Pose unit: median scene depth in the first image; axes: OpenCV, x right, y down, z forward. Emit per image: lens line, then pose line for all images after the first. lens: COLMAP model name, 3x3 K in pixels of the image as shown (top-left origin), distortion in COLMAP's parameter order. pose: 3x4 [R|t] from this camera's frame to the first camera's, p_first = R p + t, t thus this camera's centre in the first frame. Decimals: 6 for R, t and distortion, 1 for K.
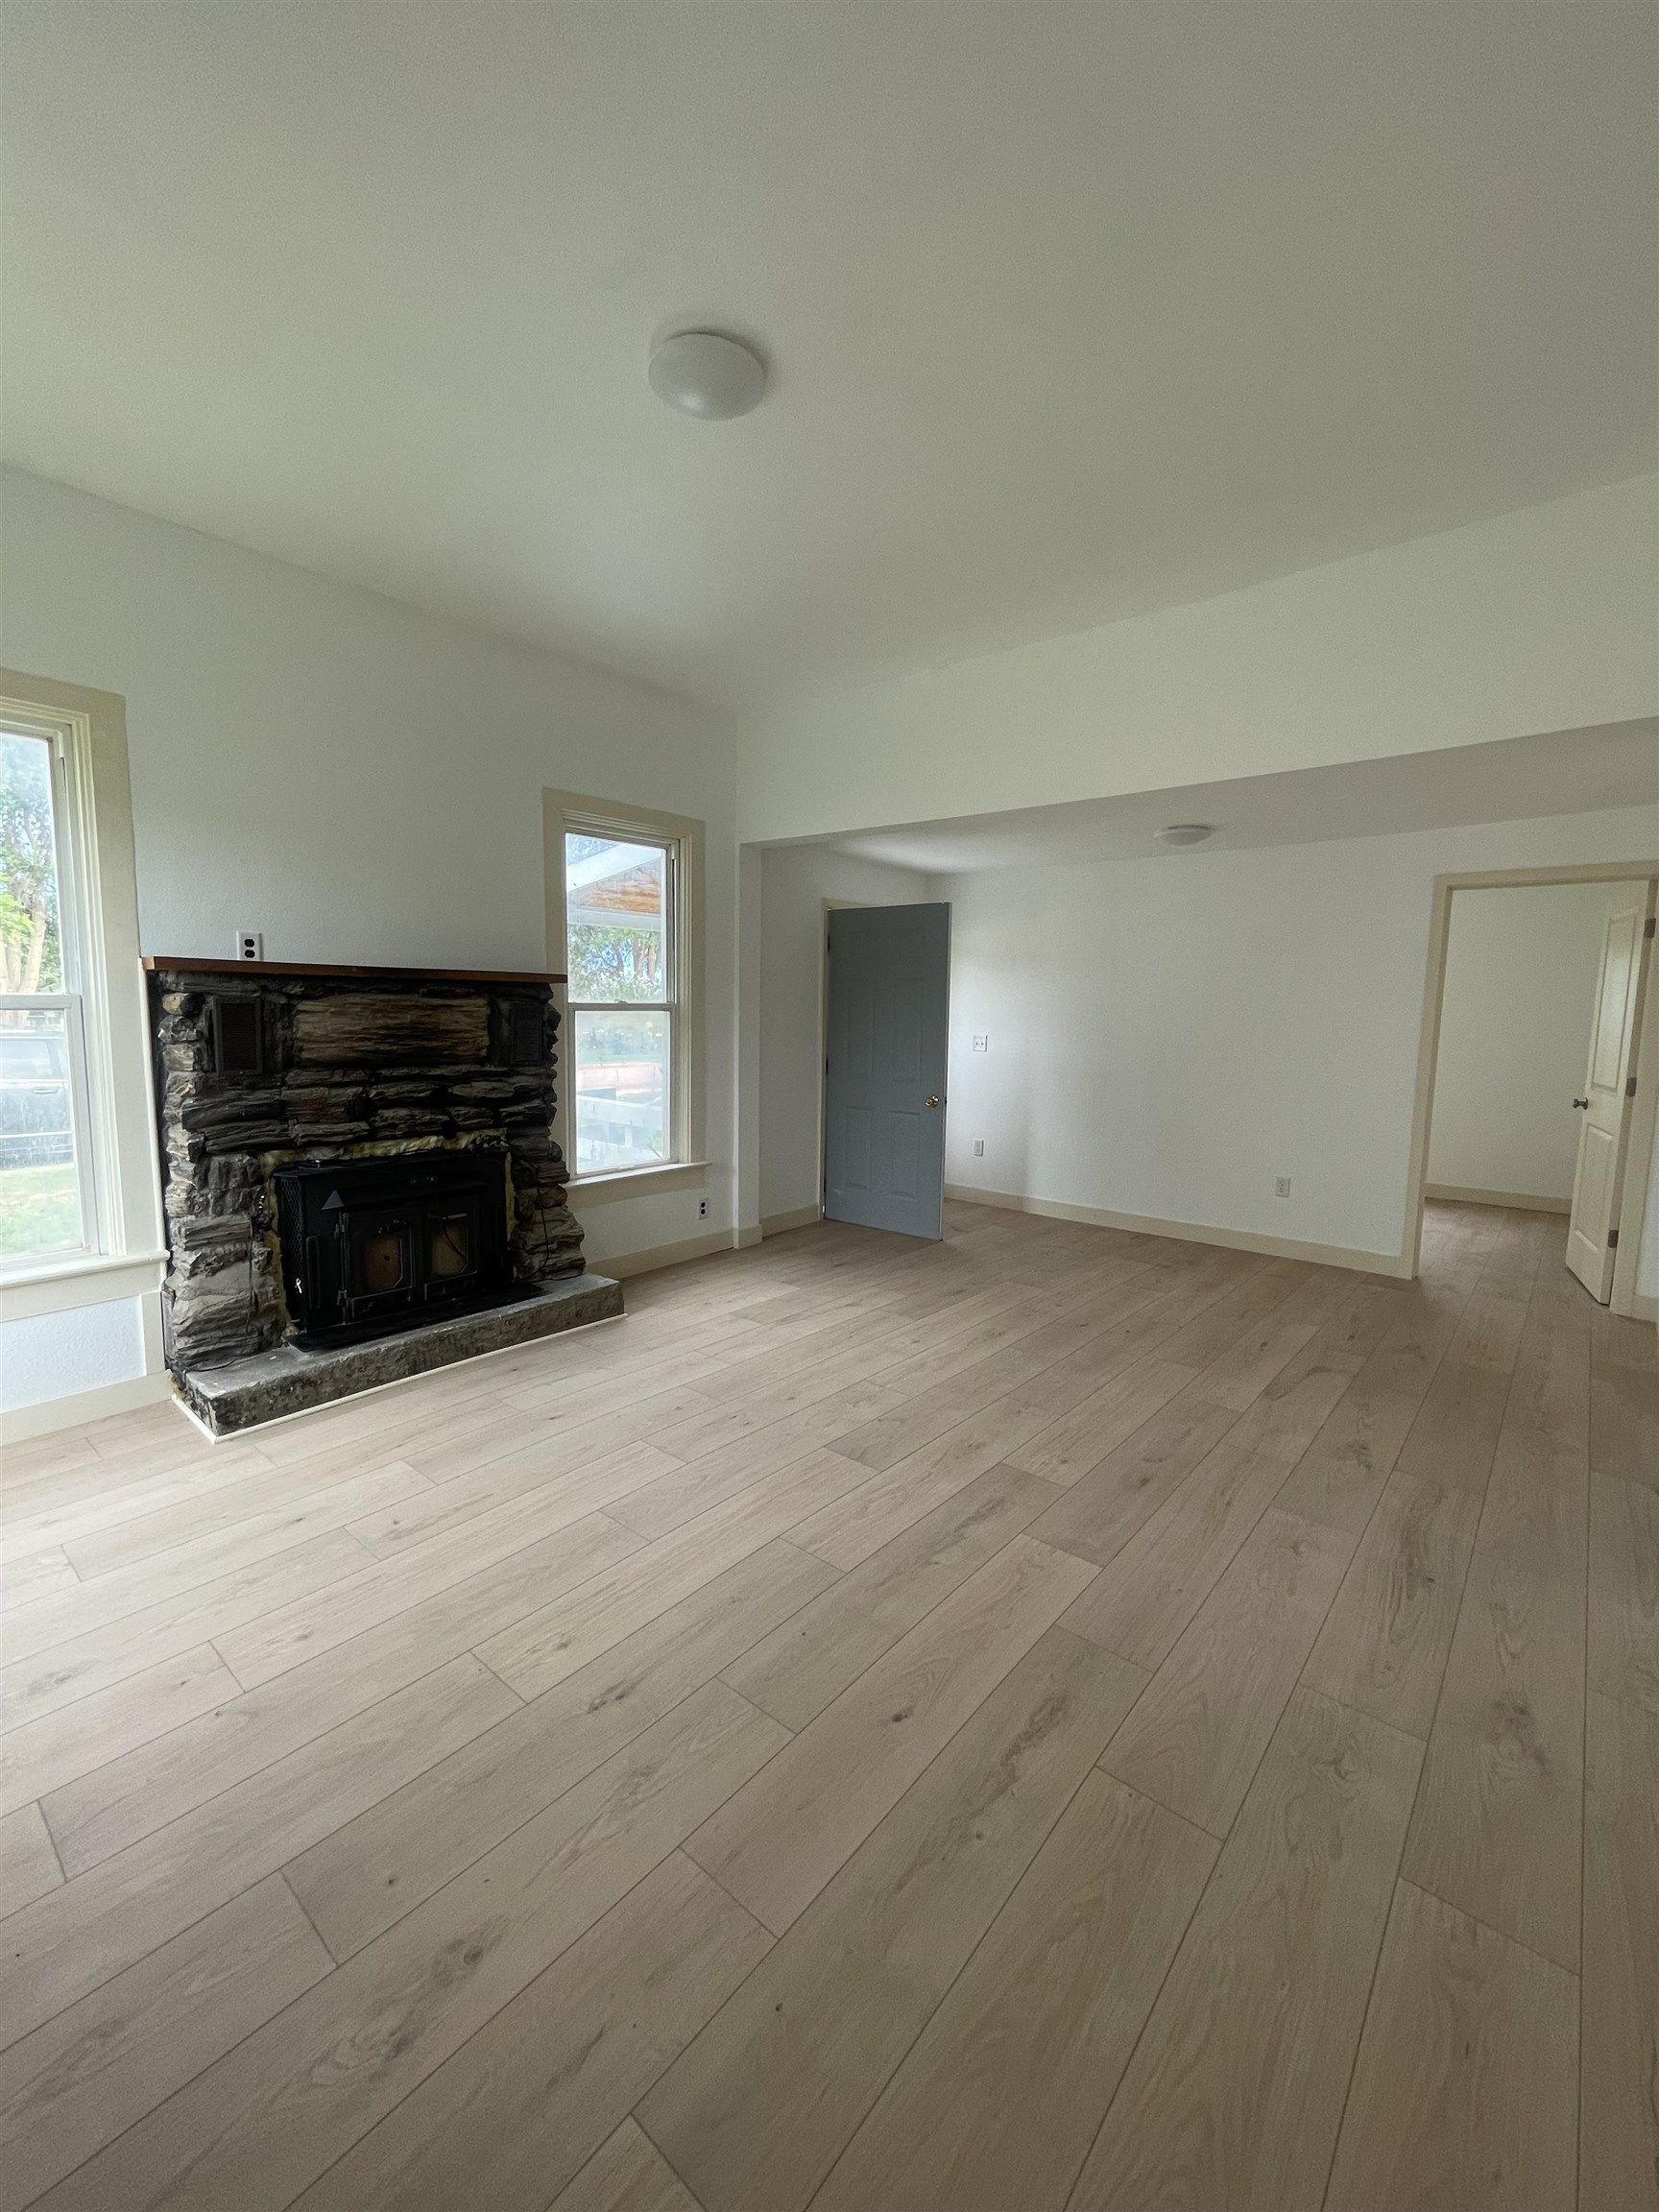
lens RADIAL K [[902.4, 0, 832.1], [0, 902.4, 1105.3], [0, 0, 1]] dist [-0.002950, -0.000539]
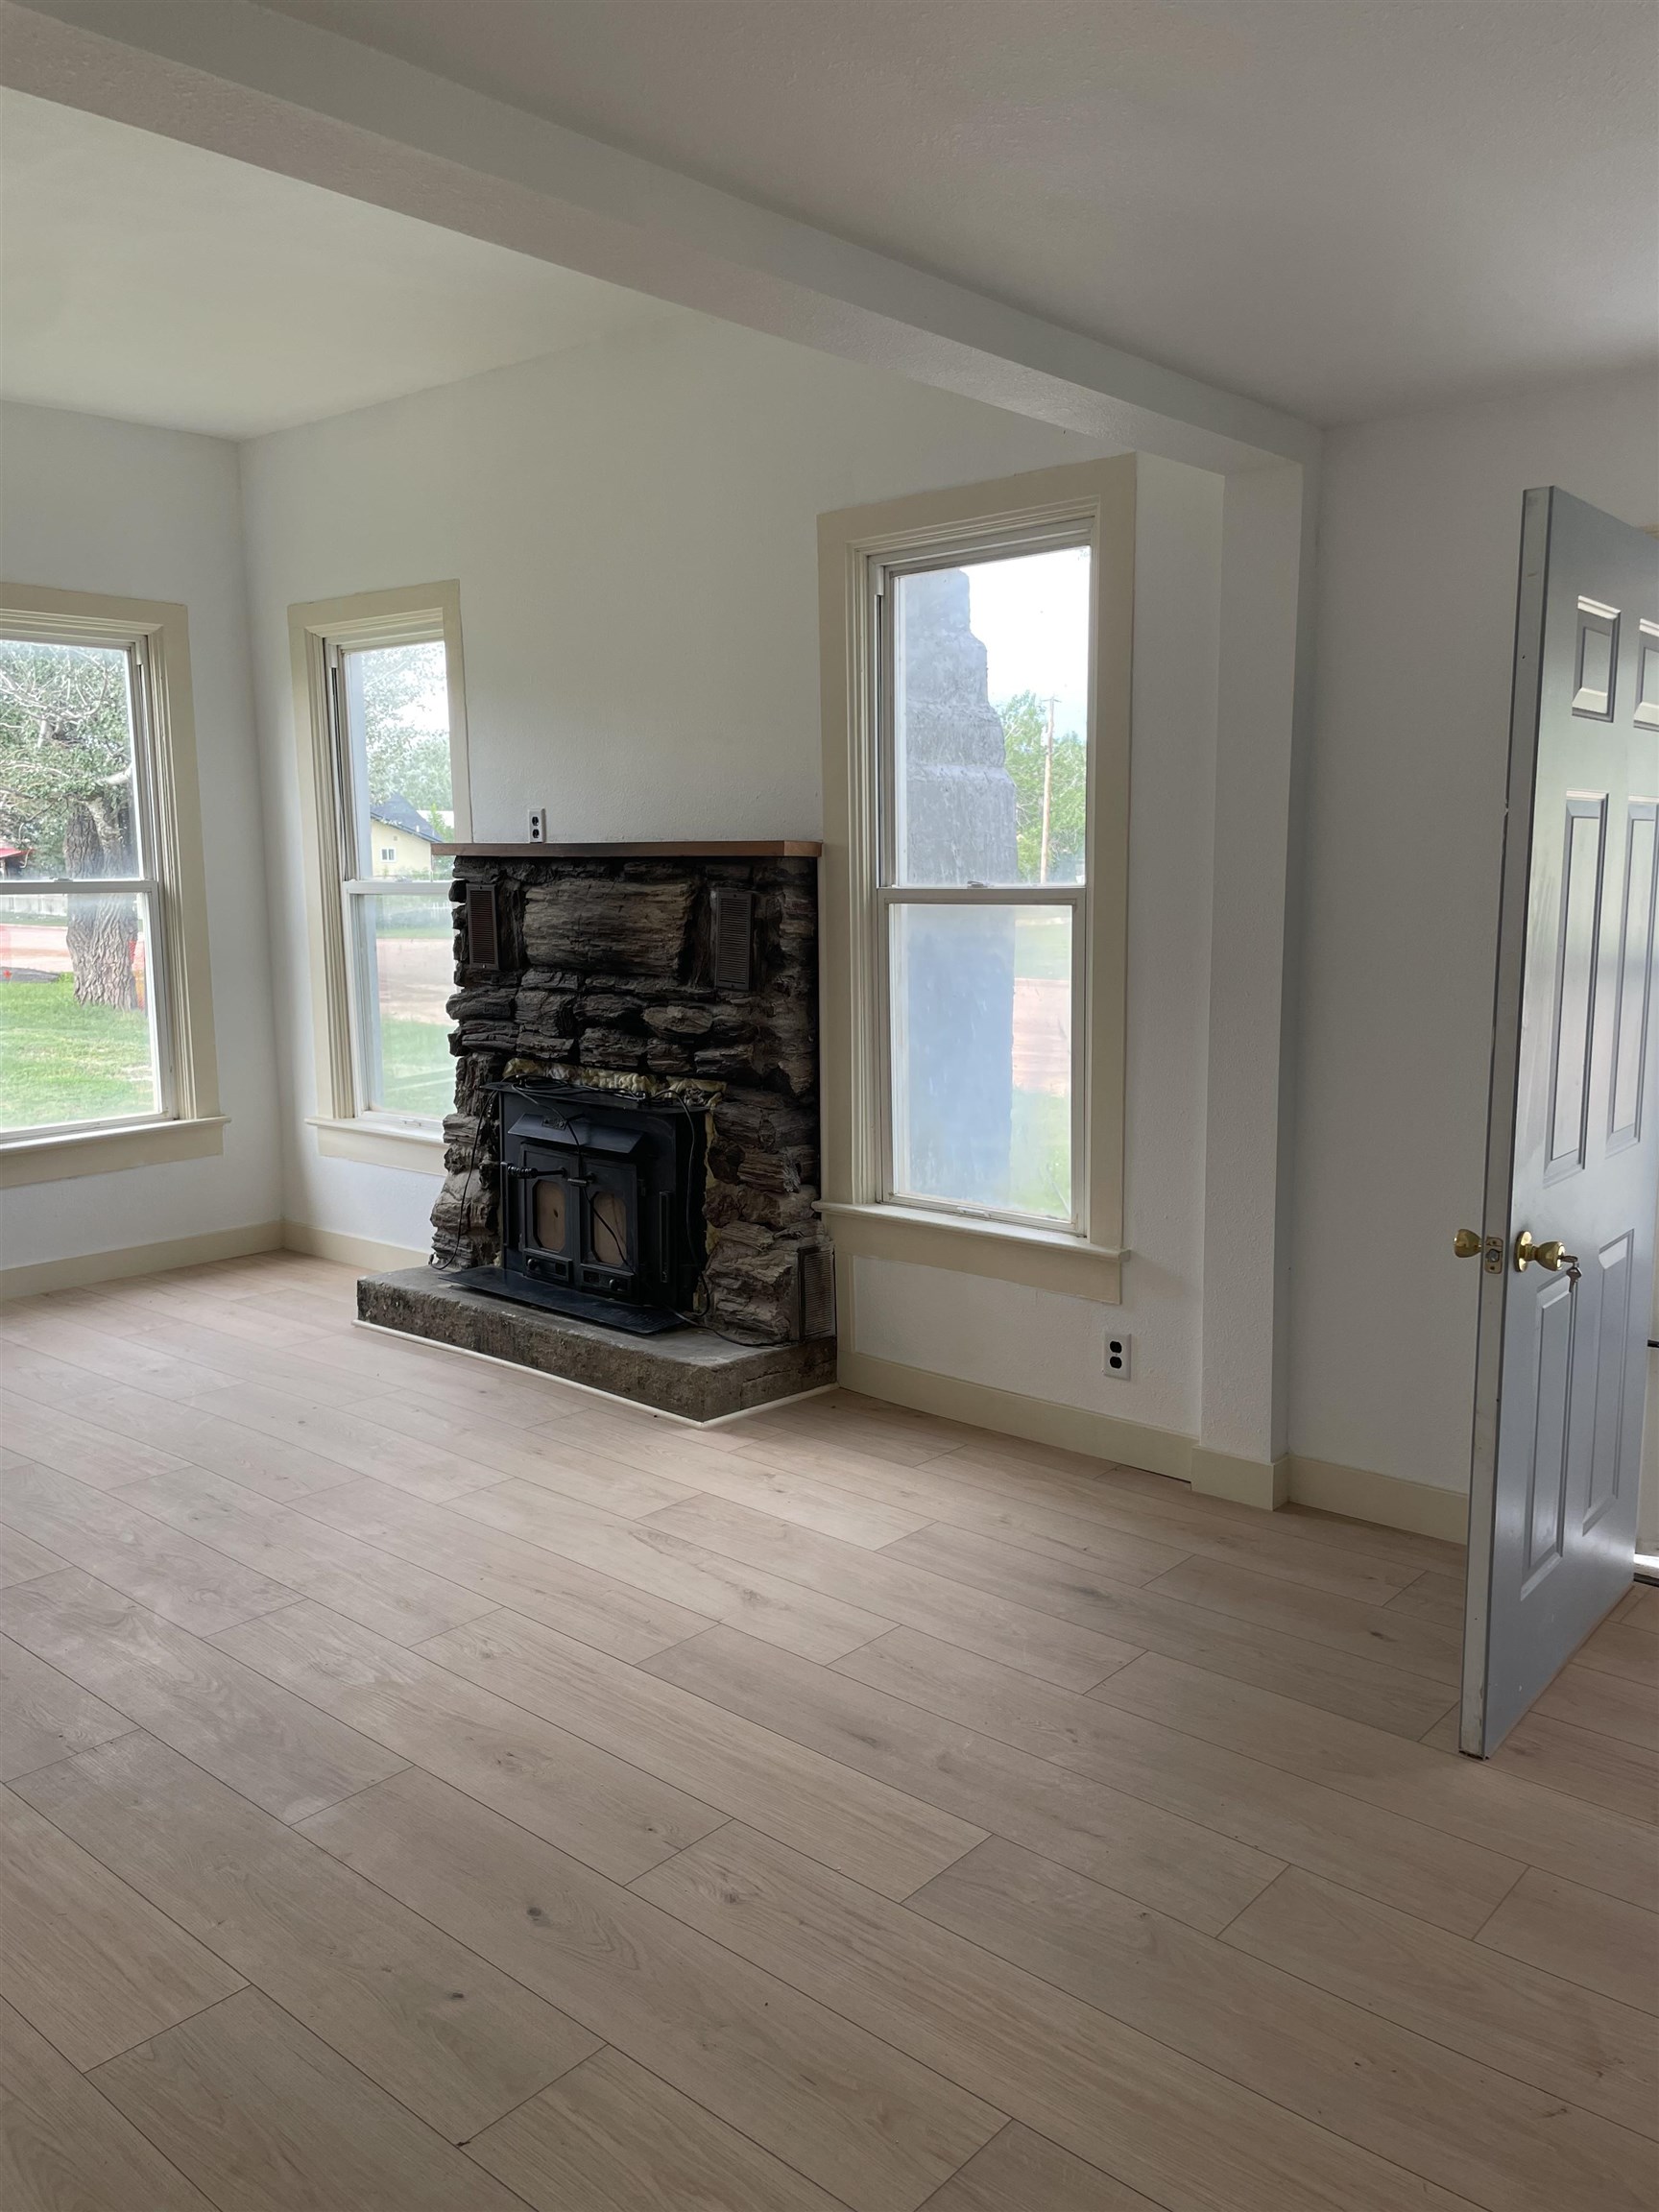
lens RADIAL K [[1675.3, 0, 829.5], [0, 1675.3, 1106.0], [0, 0, 1]] dist [0.094654, -0.137849]
pose [[-0.012971, 0.130039, -0.991424, 0.938263], [-0.106831, 0.985652, 0.130680, -0.139785], [0.994193, 0.107610, 0.001107, 1.208778]]
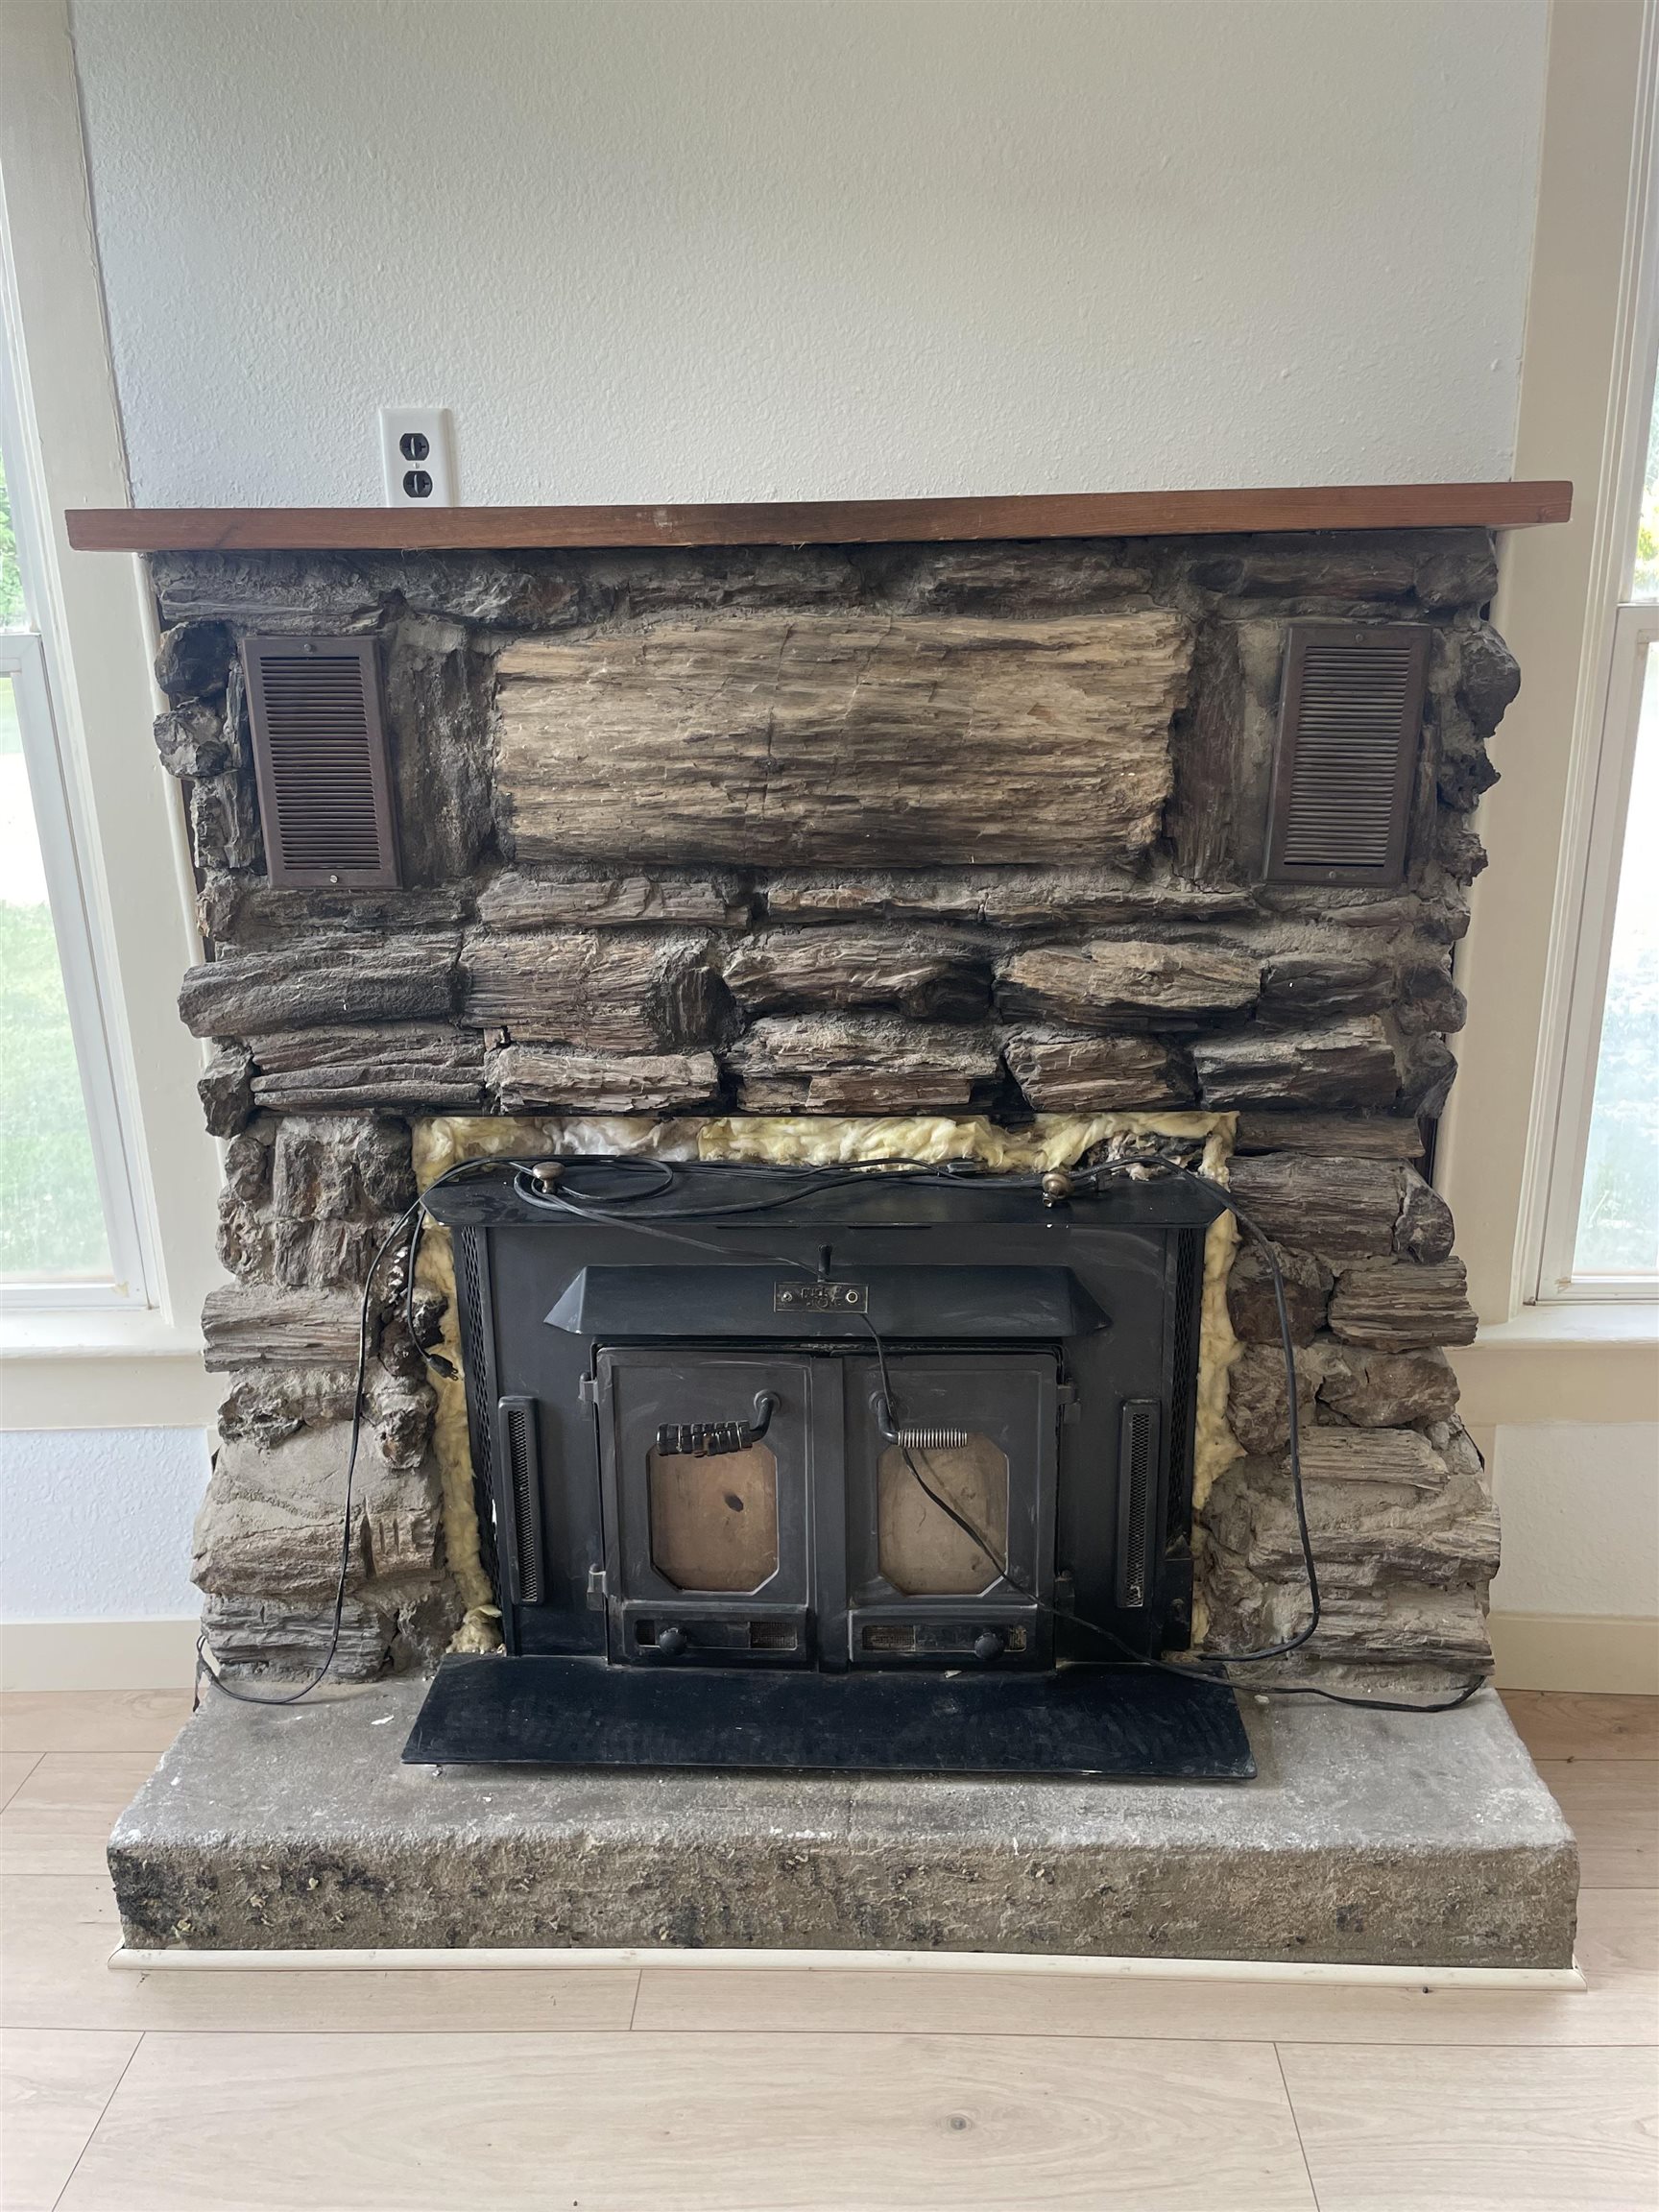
lens RADIAL K [[1675.3, 0, 829.5], [0, 1675.3, 1106.0], [0, 0, 1]] dist [0.094654, -0.137849]
pose [[0.616966, 0.205519, -0.759681, -0.064958], [-0.058646, 0.974622, 0.216039, -0.086529], [0.784802, -0.088737, 0.613361, 0.675836]]
